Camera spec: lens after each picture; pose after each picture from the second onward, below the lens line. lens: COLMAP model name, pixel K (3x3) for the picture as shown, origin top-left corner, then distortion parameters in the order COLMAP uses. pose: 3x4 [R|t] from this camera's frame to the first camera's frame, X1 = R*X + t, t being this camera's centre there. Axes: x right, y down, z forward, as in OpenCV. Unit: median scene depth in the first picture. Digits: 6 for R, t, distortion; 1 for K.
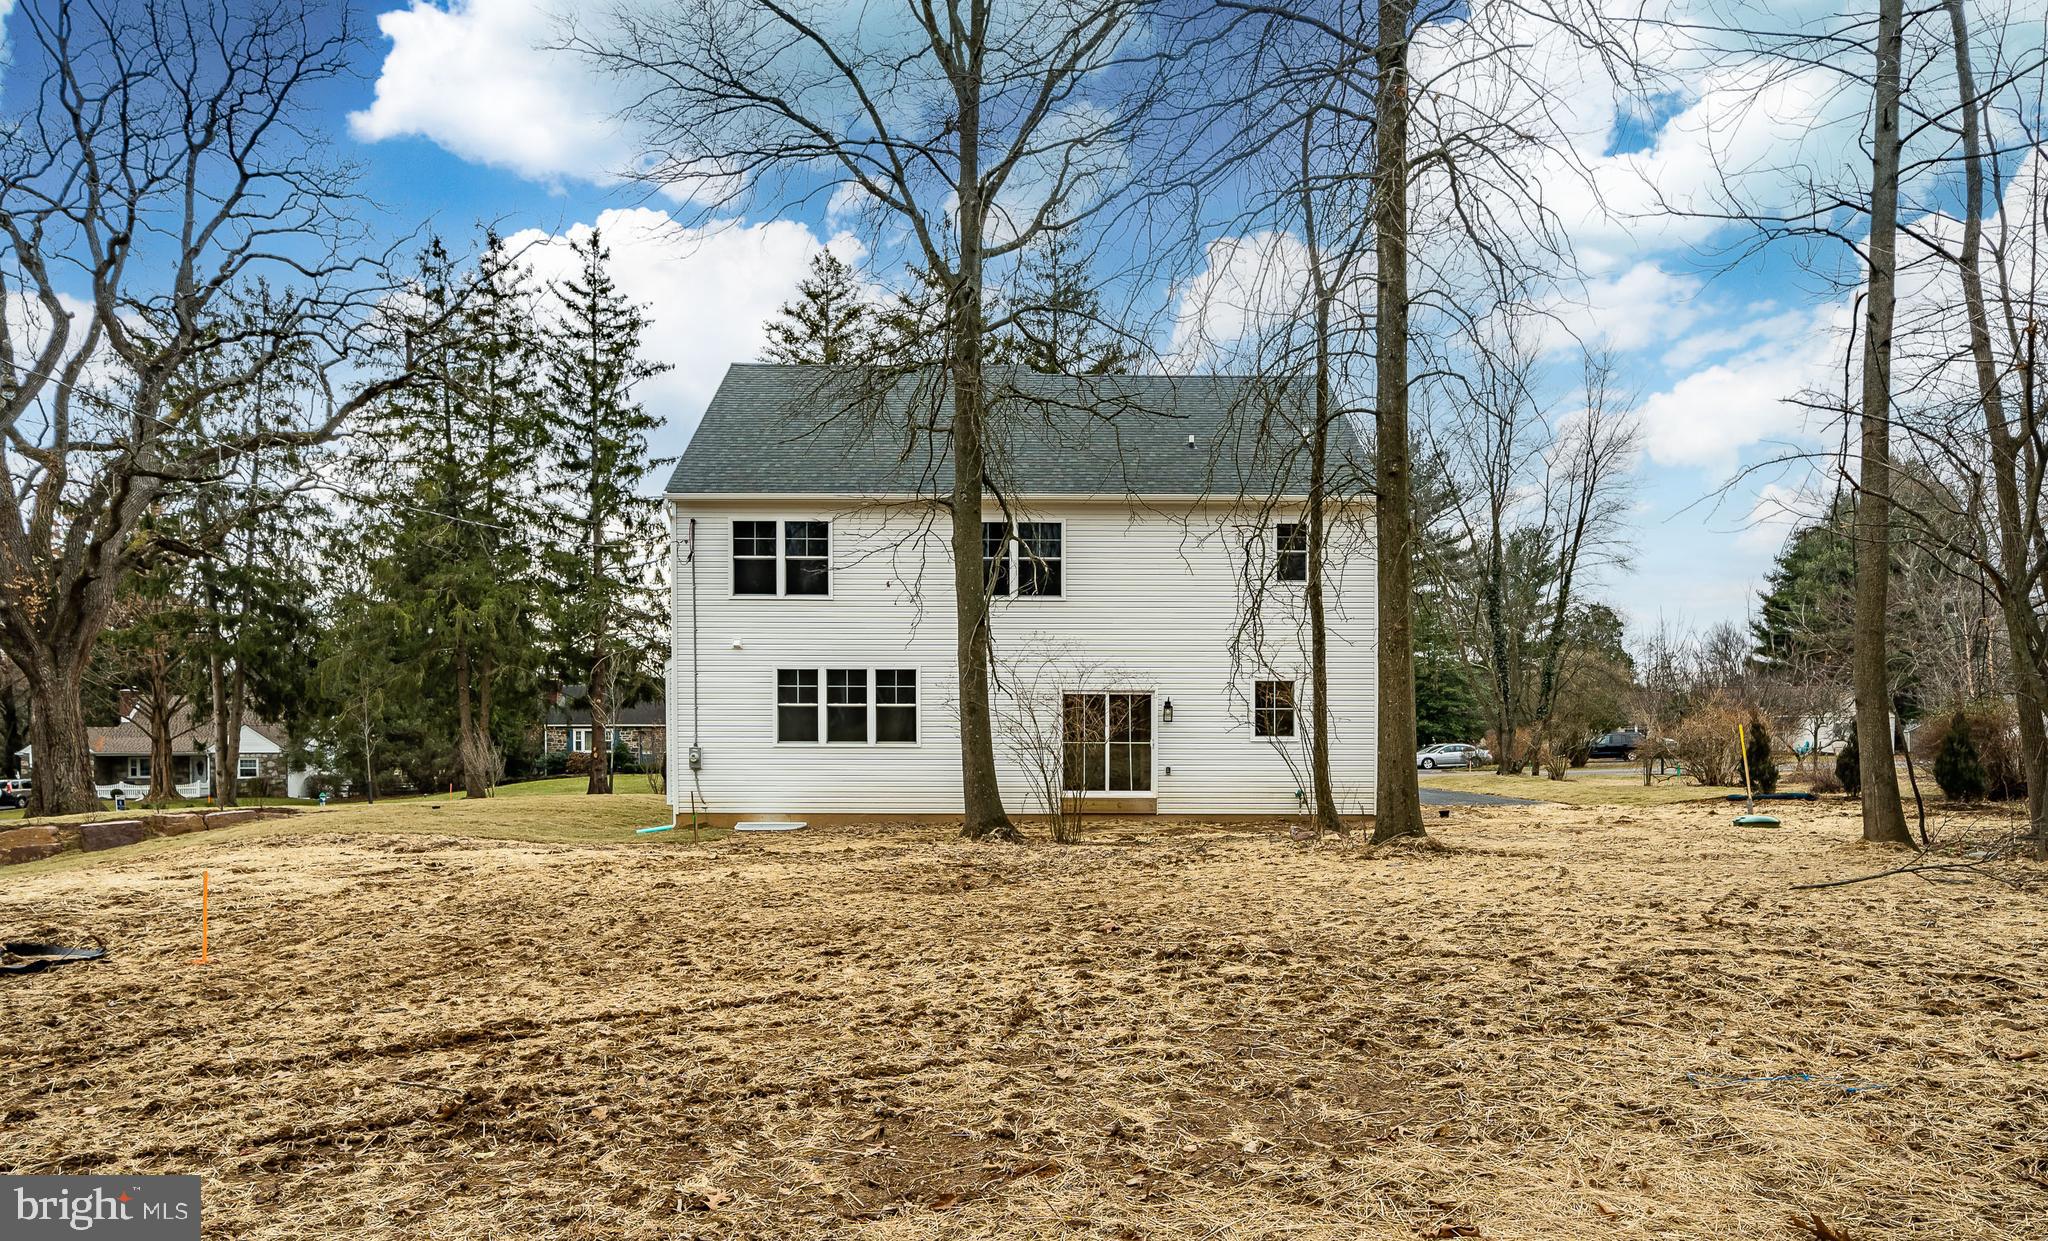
lens RADIAL K [[1320.5, 0, 1024.0], [0, 1320.5, 657.3], [0, 0, 1]] dist [-0.001080, -0.000619]
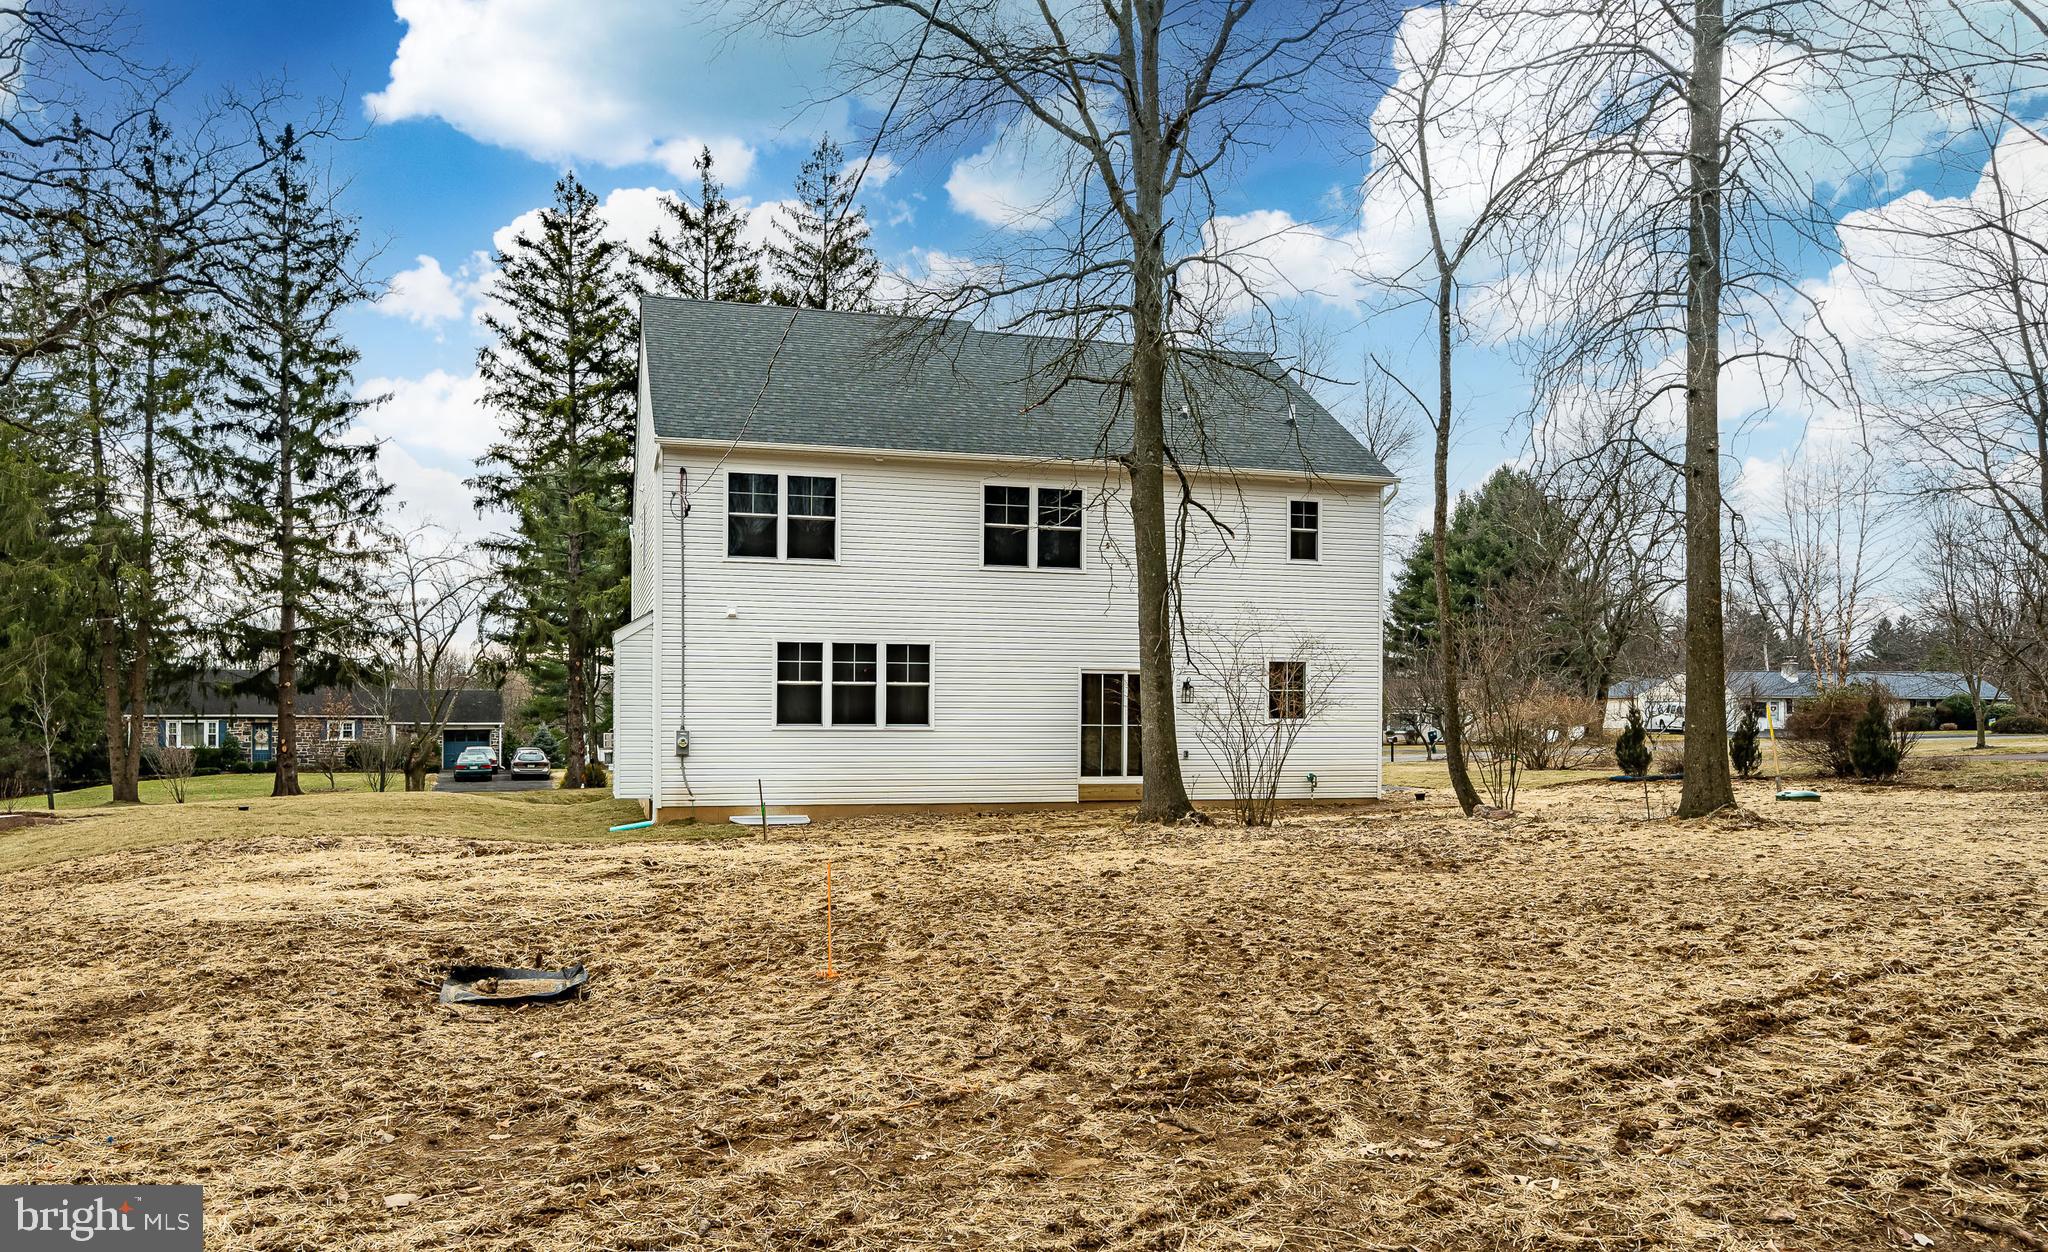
lens RADIAL K [[1401.5, 0, 1023.9], [0, 1401.5, 627.2], [0, 0, 1]] dist [0.001019, 0.003041]
pose [[0.967830, 0.016408, 0.251068, -0.261974], [-0.013115, 0.999805, -0.014783, 0.010659], [-0.251262, 0.011014, 0.967857, 0.051287]]
